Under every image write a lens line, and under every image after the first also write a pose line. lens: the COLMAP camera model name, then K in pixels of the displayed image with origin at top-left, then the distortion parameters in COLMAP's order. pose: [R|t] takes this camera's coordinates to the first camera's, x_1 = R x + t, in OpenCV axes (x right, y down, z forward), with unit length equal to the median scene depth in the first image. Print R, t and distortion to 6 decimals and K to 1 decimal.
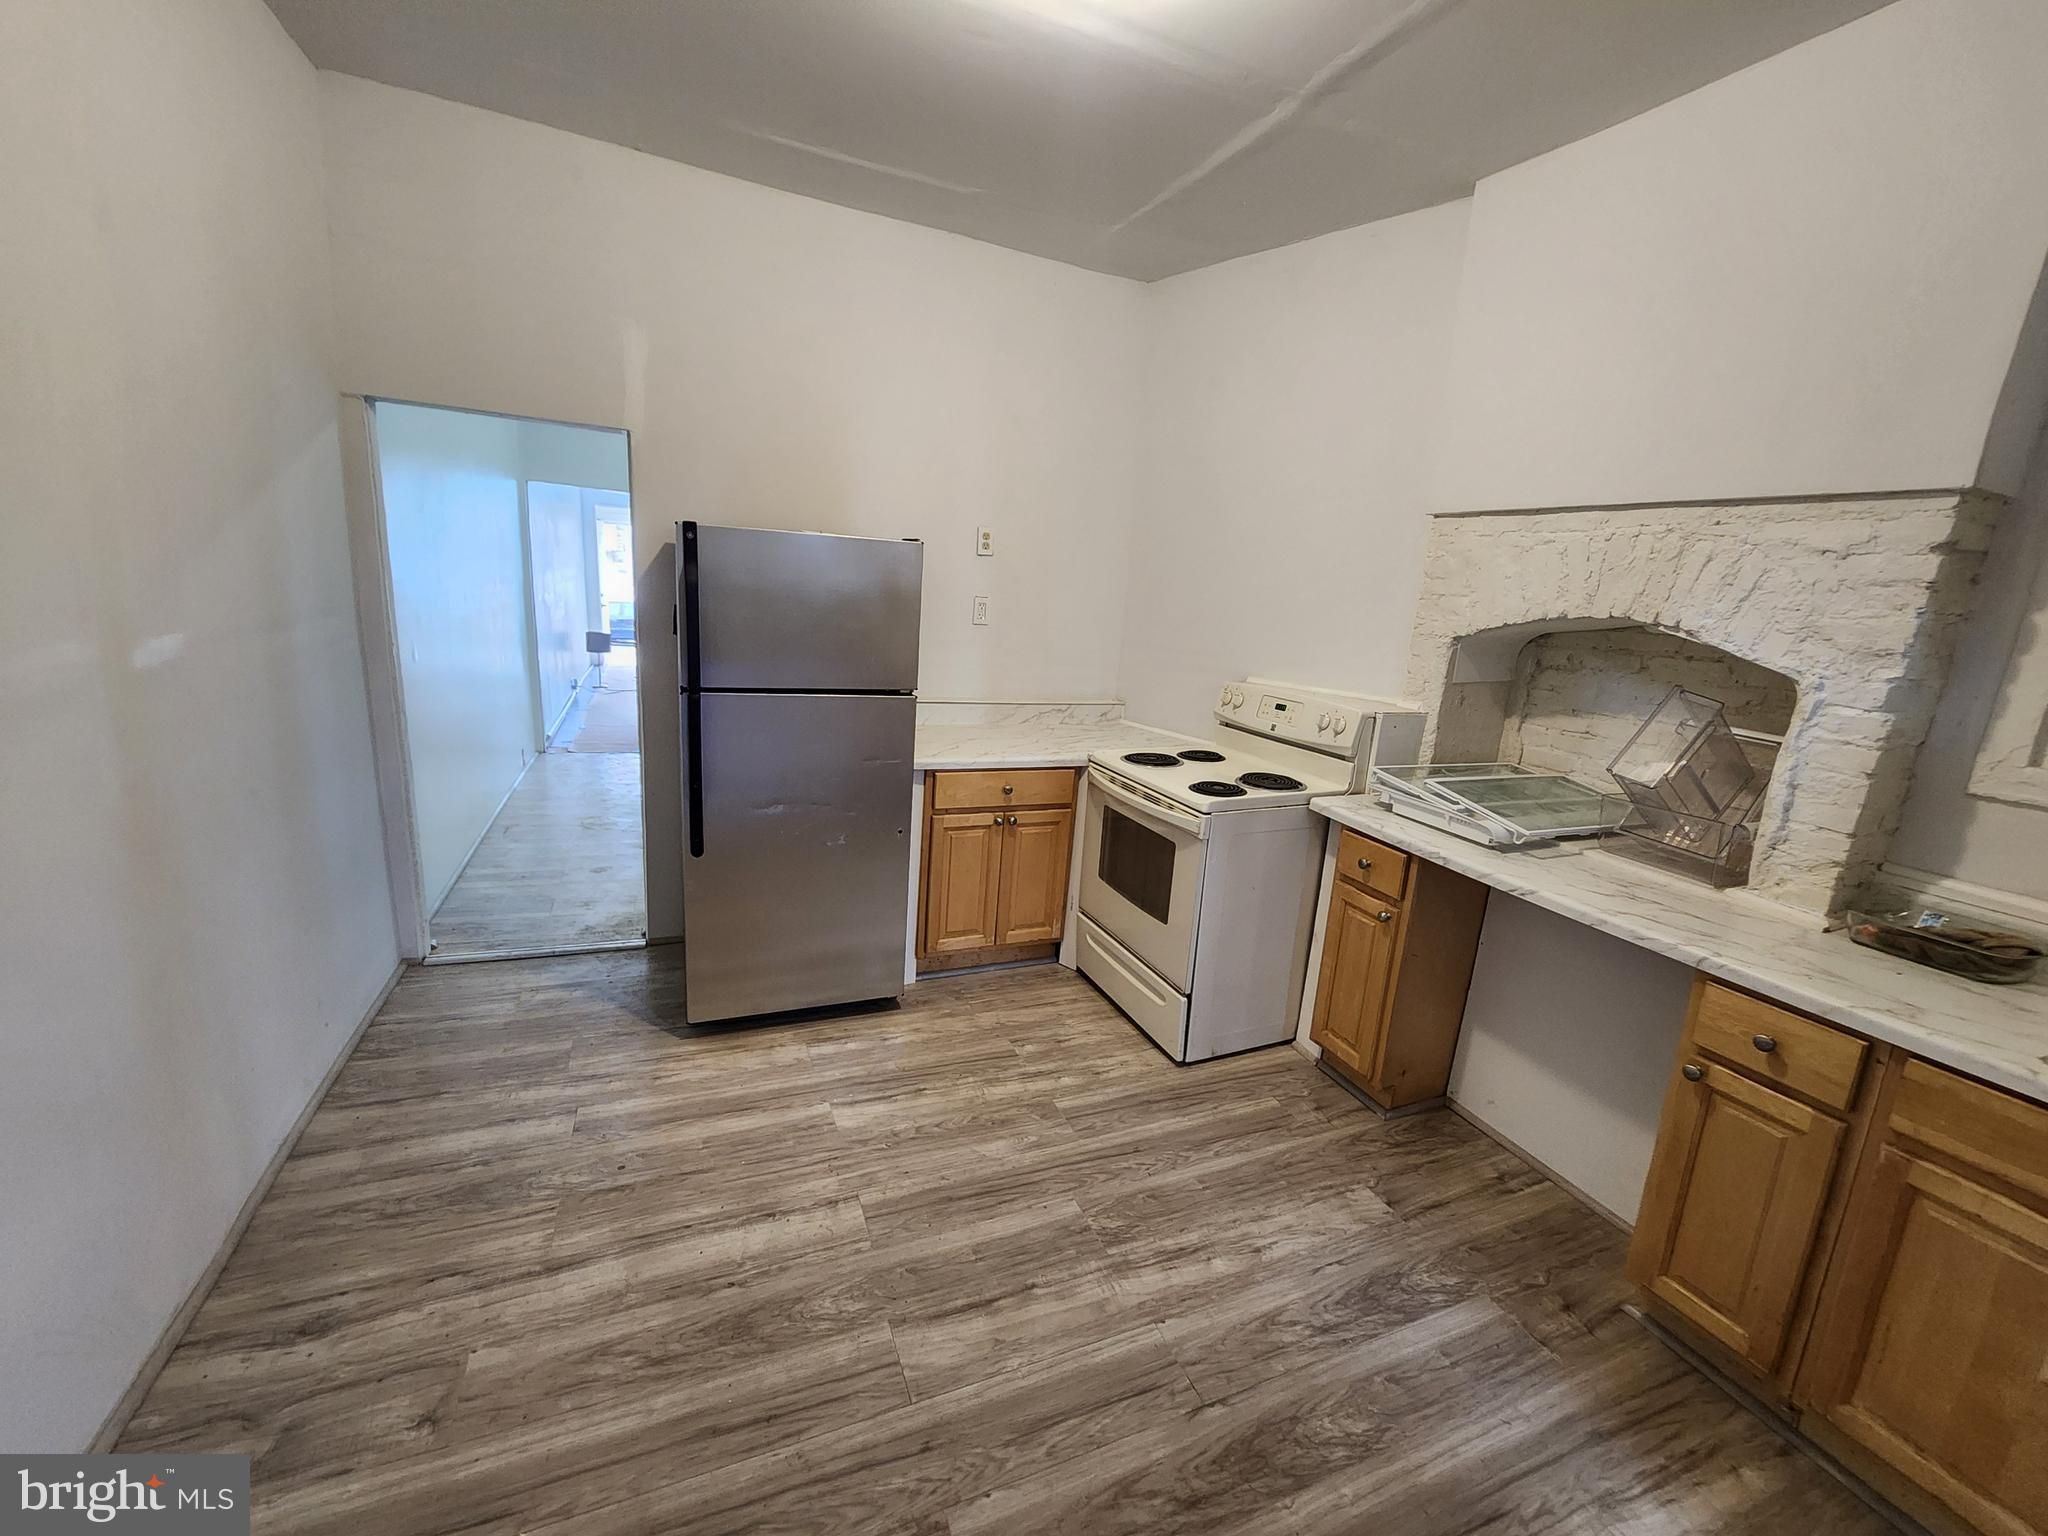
lens RADIAL K [[843.3, 0, 1044.3], [0, 843.3, 776.4], [0, 0, 1]] dist [-0.004320, 0.001339]
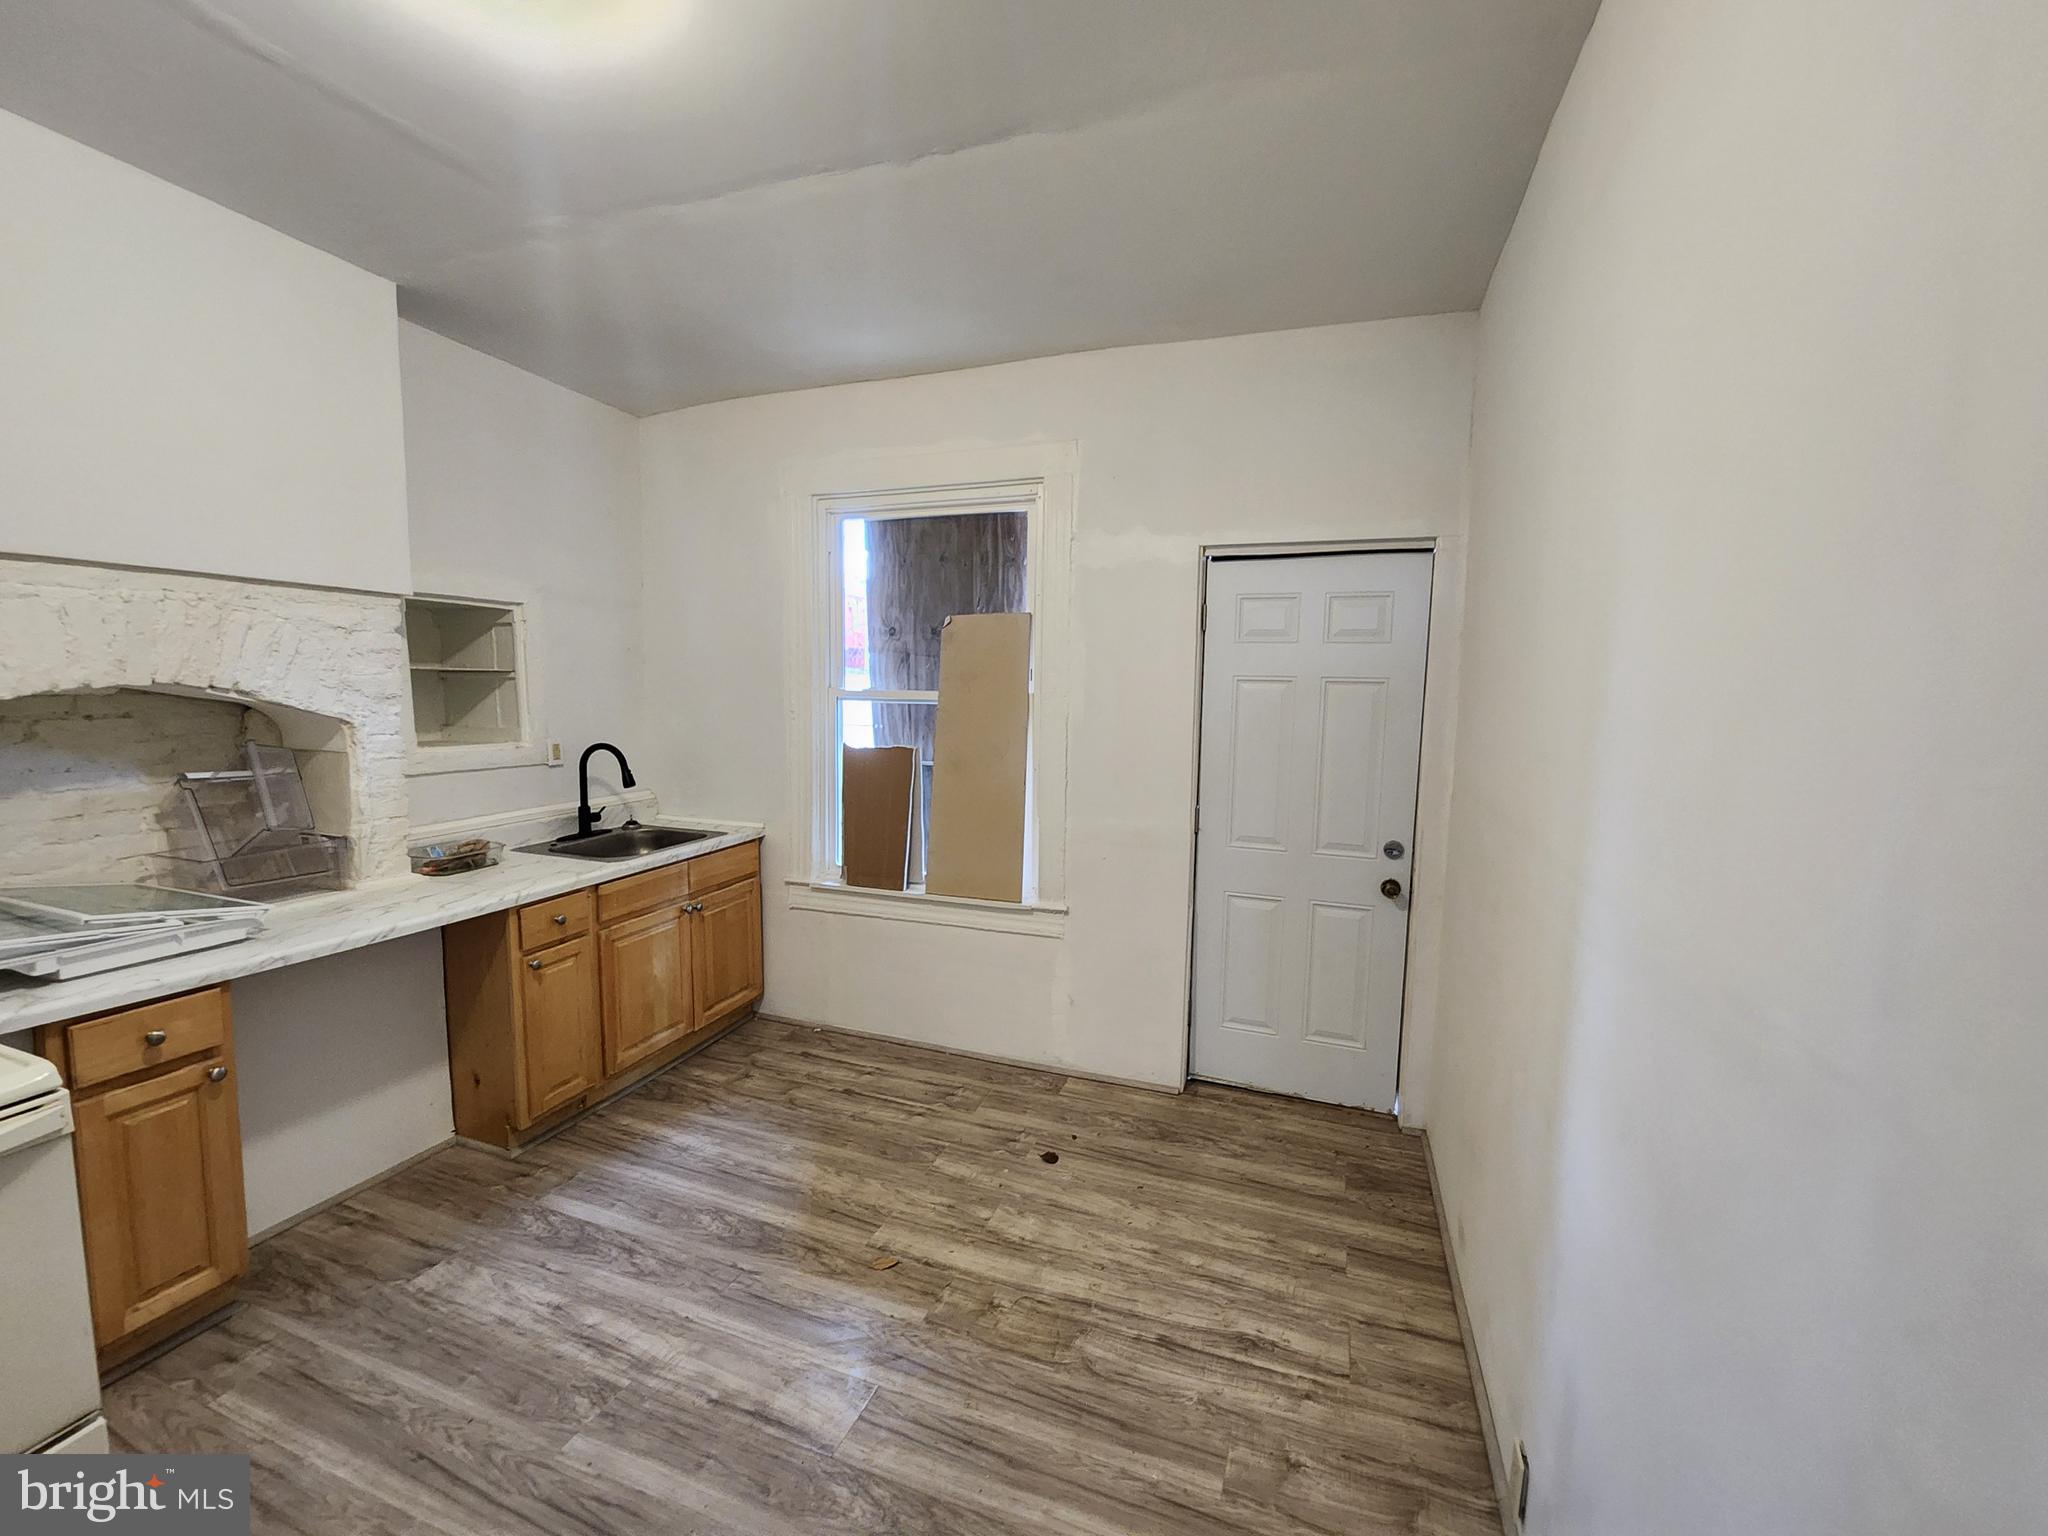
lens RADIAL K [[843.3, 0, 1044.8], [0, 843.3, 769.2], [0, 0, 1]] dist [-0.004320, 0.001339]
pose [[-0.735362, -0.152811, 0.660221, -0.711739], [0.079406, 0.948104, 0.307887, -0.315217], [-0.673006, 0.278834, -0.685065, 1.021542]]
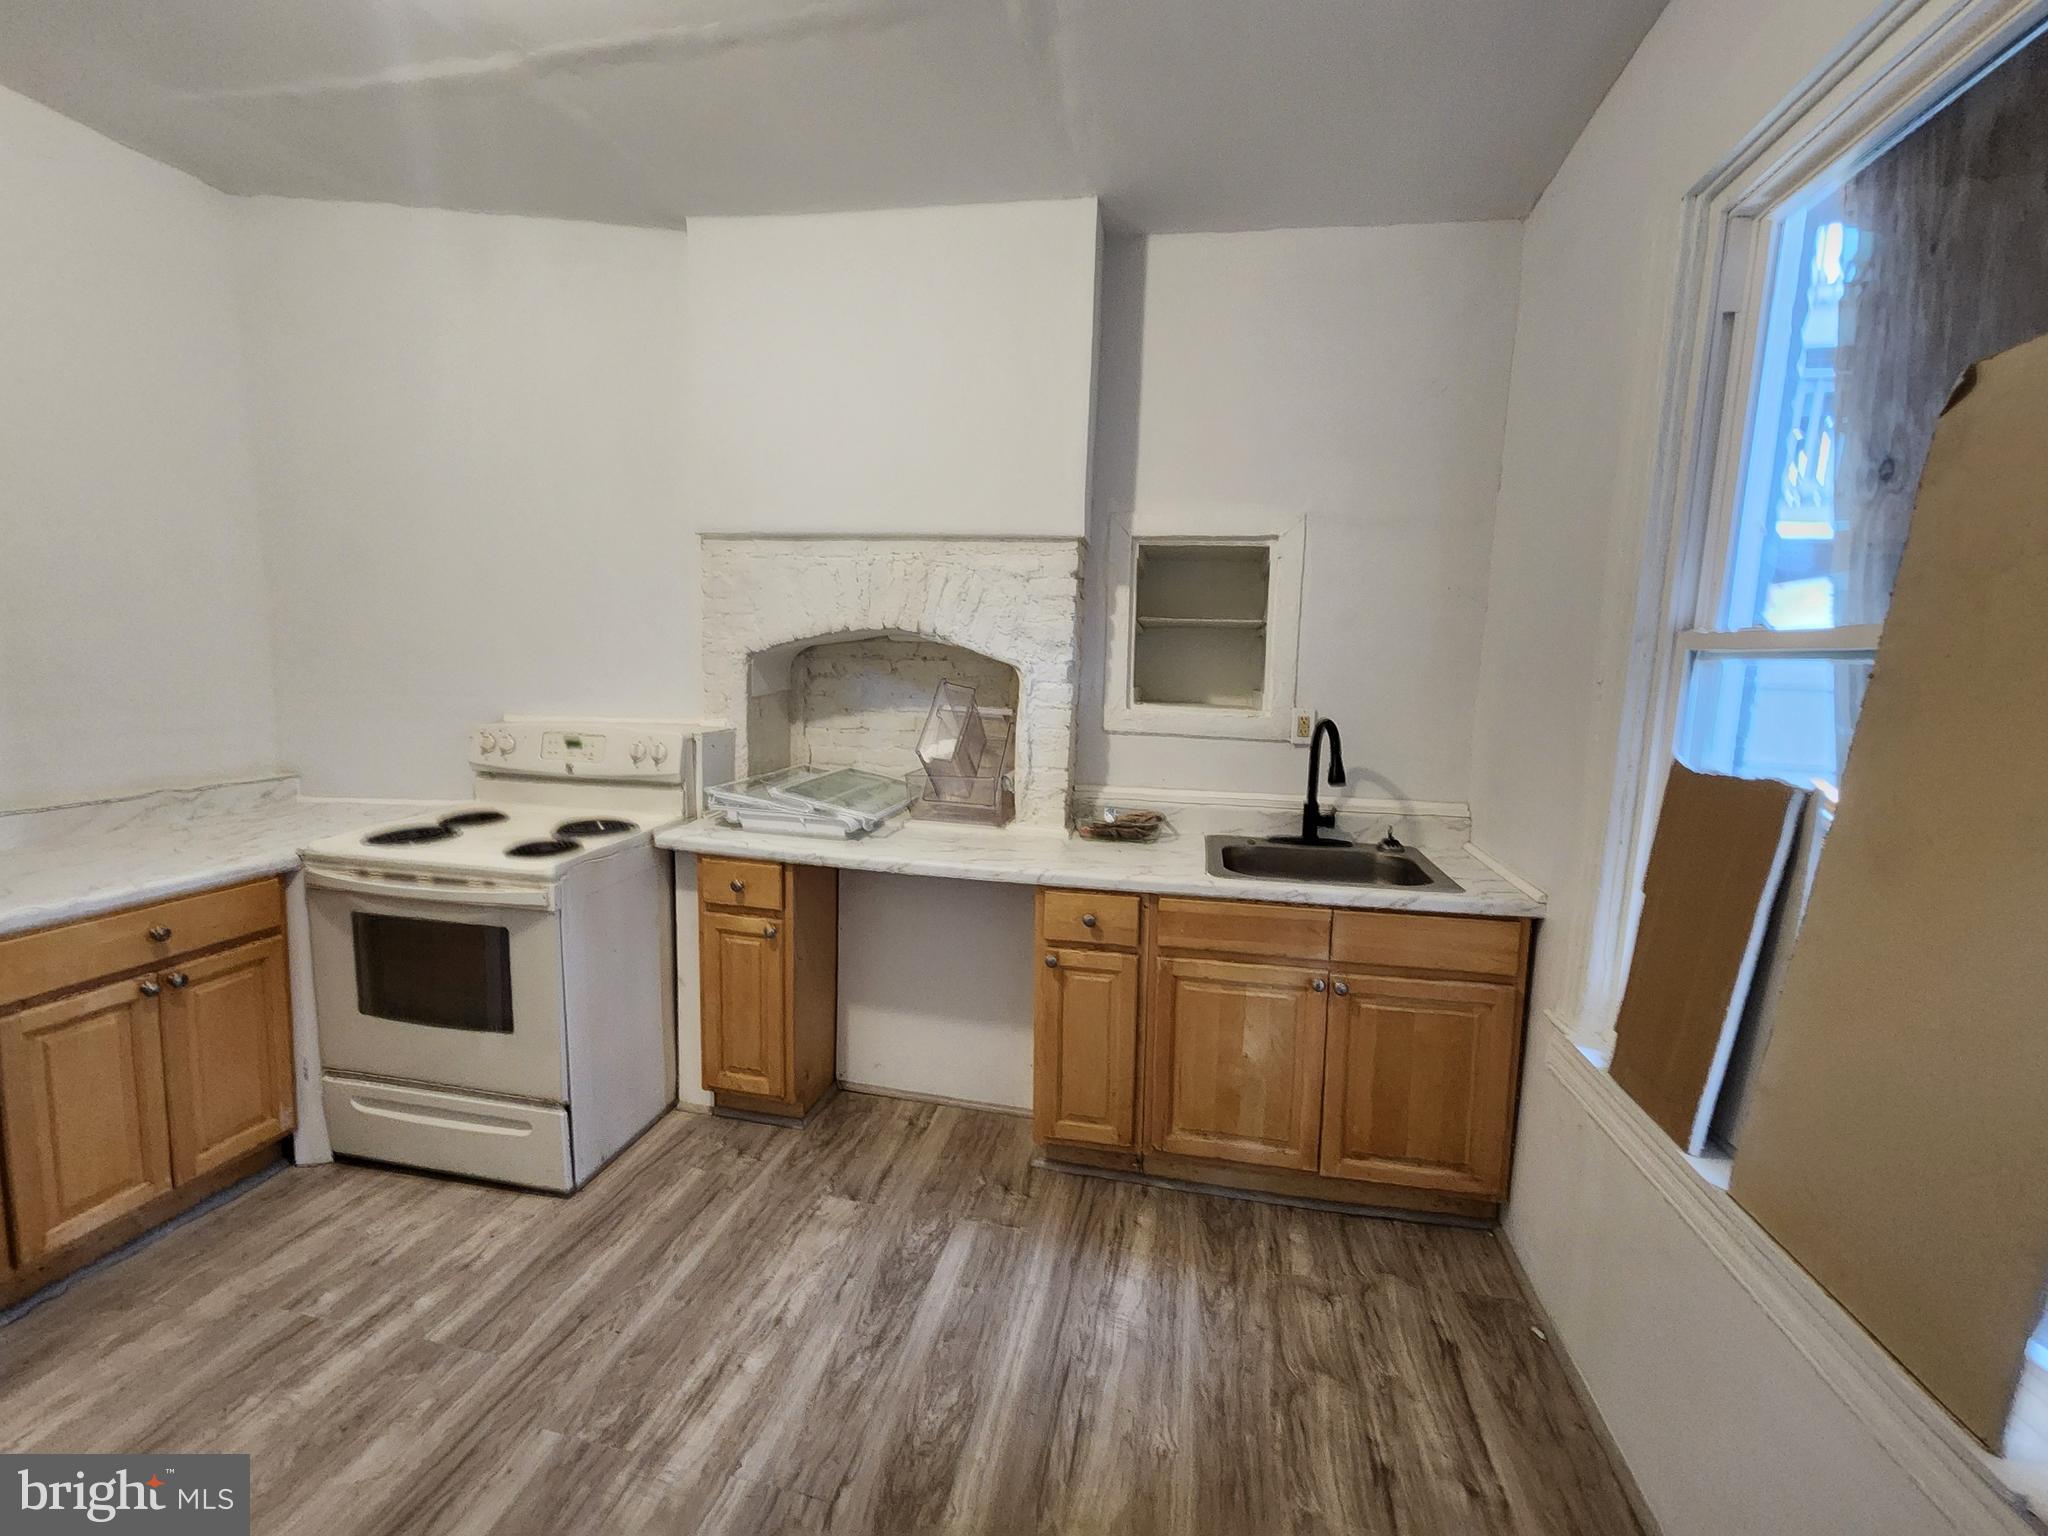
lens RADIAL K [[843.3, 0, 1018.6], [0, 843.3, 759.8], [0, 0, 1]] dist [-0.004320, 0.001339]
pose [[0.581308, -0.151697, 0.799418, -0.212461], [0.192490, 0.980219, 0.046034, -0.023774], [-0.790587, 0.127120, 0.599009, 0.153234]]
